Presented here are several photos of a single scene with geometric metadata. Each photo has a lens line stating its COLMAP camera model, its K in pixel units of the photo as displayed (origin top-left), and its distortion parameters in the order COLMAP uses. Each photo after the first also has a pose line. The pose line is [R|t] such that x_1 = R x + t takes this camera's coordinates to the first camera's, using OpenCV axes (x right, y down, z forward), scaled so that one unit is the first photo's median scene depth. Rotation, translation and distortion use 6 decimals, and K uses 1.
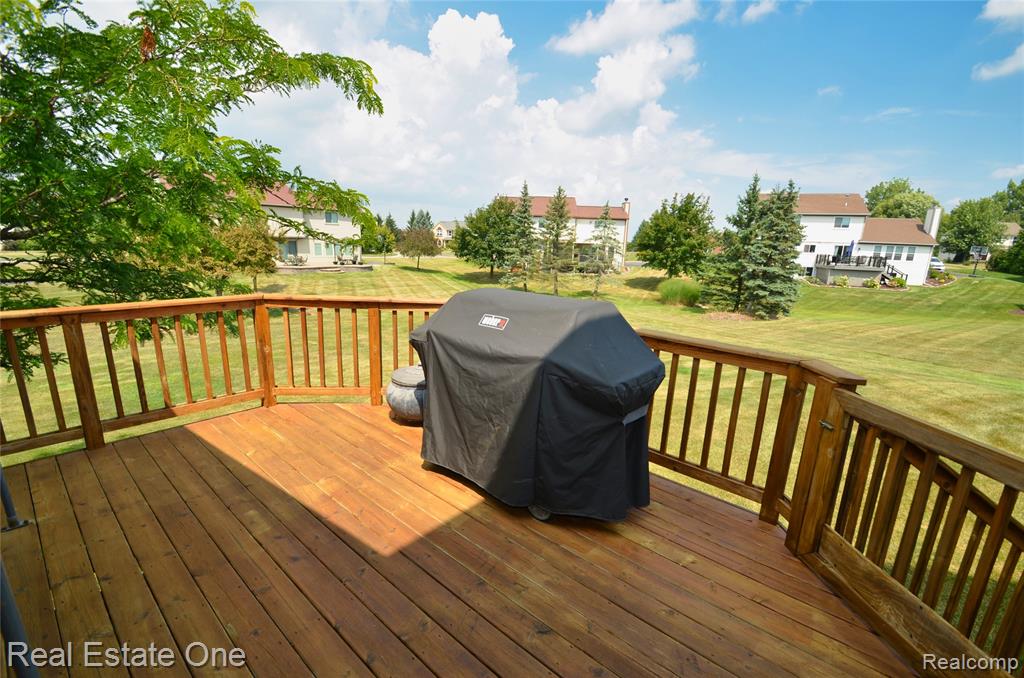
lens RADIAL K [[449.7, 0, 516.0], [0, 449.7, 350.3], [0, 0, 1]] dist [0.016267, -0.017958]
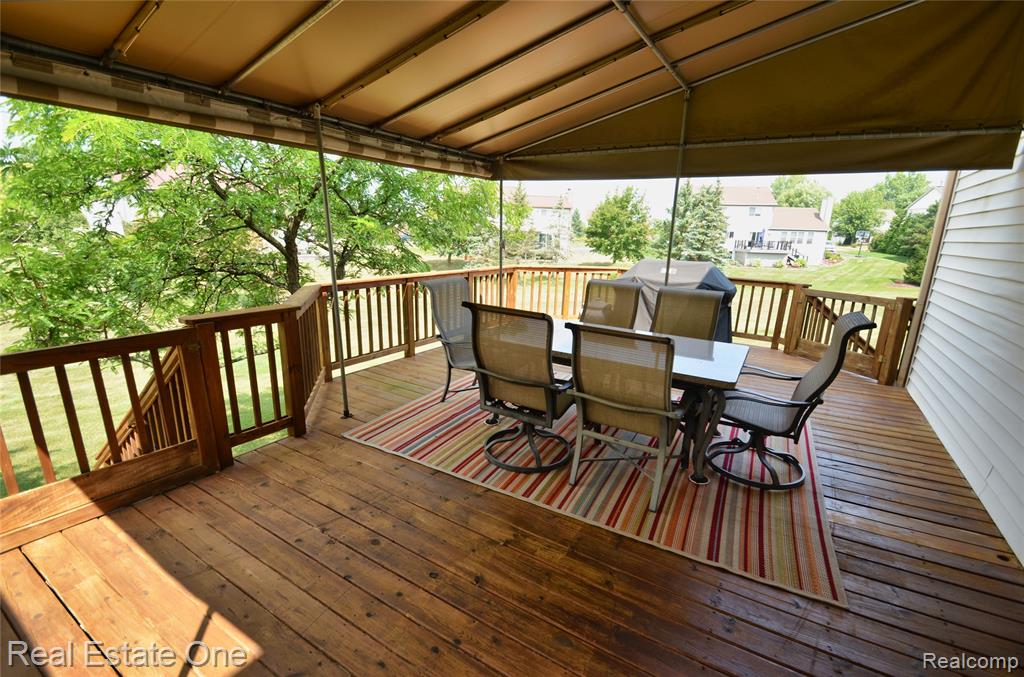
lens RADIAL K [[449.7, 0, 516.0], [0, 449.7, 349.8], [0, 0, 1]] dist [0.016267, -0.017958]
pose [[0.989160, -0.043876, 0.140135, -0.070160], [0.040423, 0.998807, 0.027393, 0.015114], [-0.141169, -0.021431, 0.989753, -0.073896]]
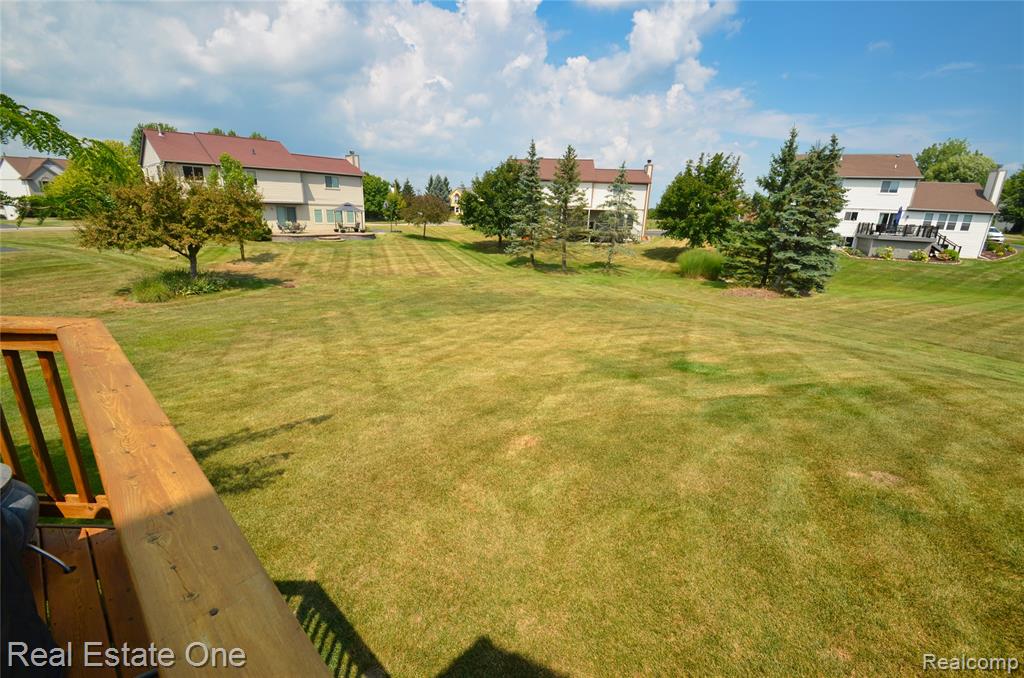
lens RADIAL K [[449.7, 0, 516.0], [0, 449.7, 350.3], [0, 0, 1]] dist [0.016267, -0.017958]
pose [[0.998617, 0.016300, -0.049990, 0.036458], [-0.012896, 0.997623, 0.067686, -0.011861], [0.050974, -0.066947, 0.996454, 0.058334]]
